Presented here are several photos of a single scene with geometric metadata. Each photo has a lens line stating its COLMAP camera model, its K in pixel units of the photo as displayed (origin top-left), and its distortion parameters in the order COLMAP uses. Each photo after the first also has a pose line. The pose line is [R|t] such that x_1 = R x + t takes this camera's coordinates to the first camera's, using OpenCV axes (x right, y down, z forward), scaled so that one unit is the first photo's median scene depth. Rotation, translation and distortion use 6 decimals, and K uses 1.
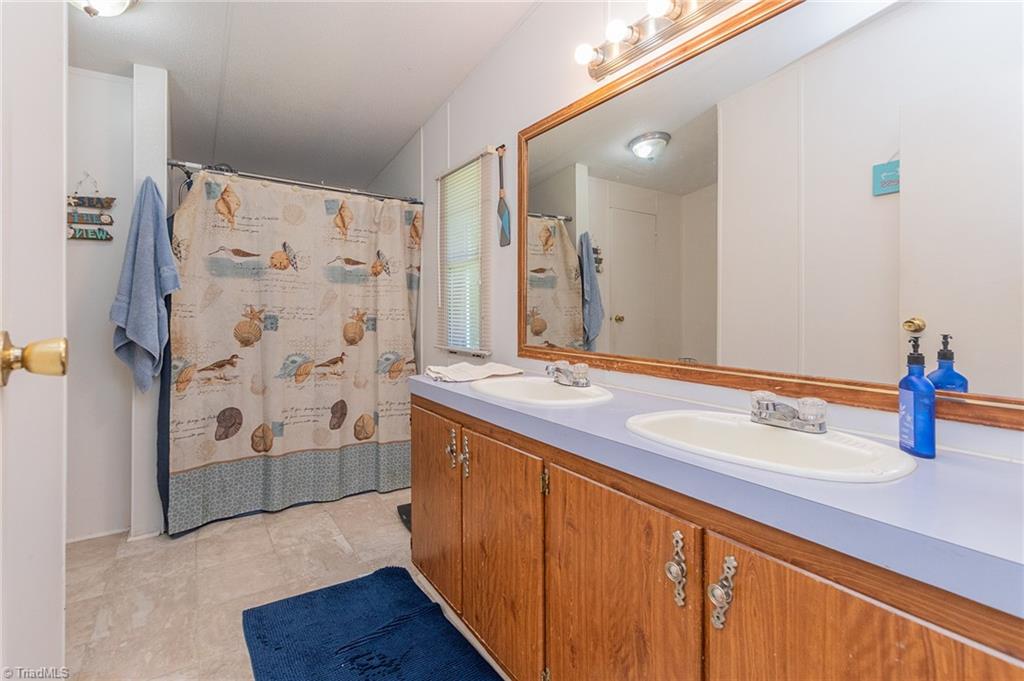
lens RADIAL K [[475.8, 0, 511.1], [0, 475.8, 304.4], [0, 0, 1]] dist [0.011878, -0.002654]
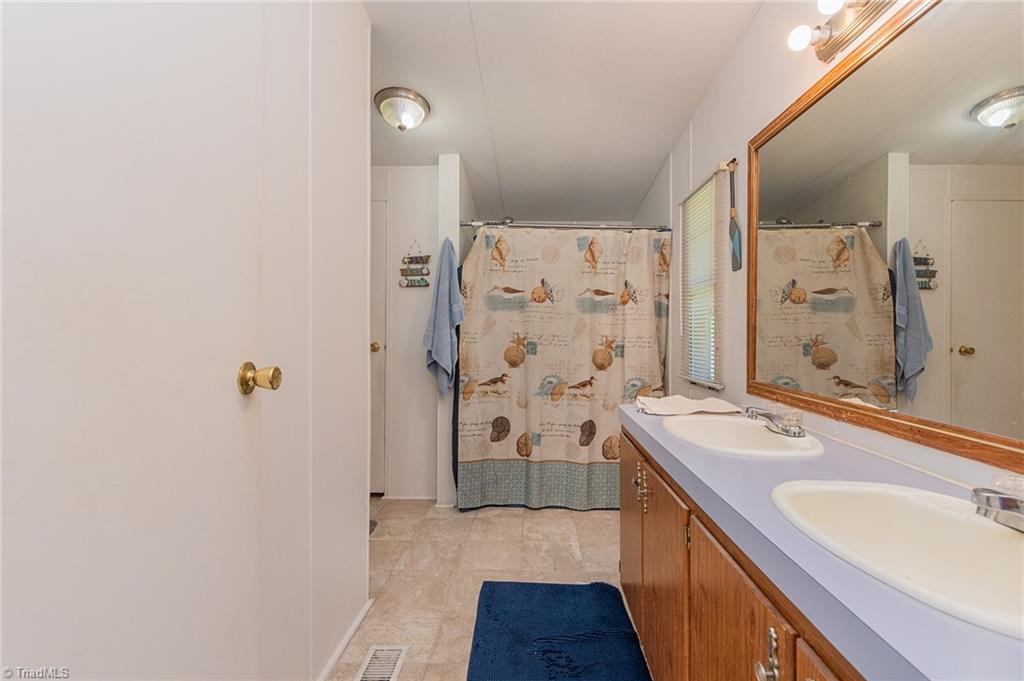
lens RADIAL K [[475.8, 0, 545.4], [0, 475.8, 328.7], [0, 0, 1]] dist [0.011878, -0.002654]
pose [[0.832701, 0.001669, -0.553721, 0.188274], [0.001270, 0.999987, 0.004924, -0.016218], [0.553722, -0.004804, 0.832688, 0.042261]]
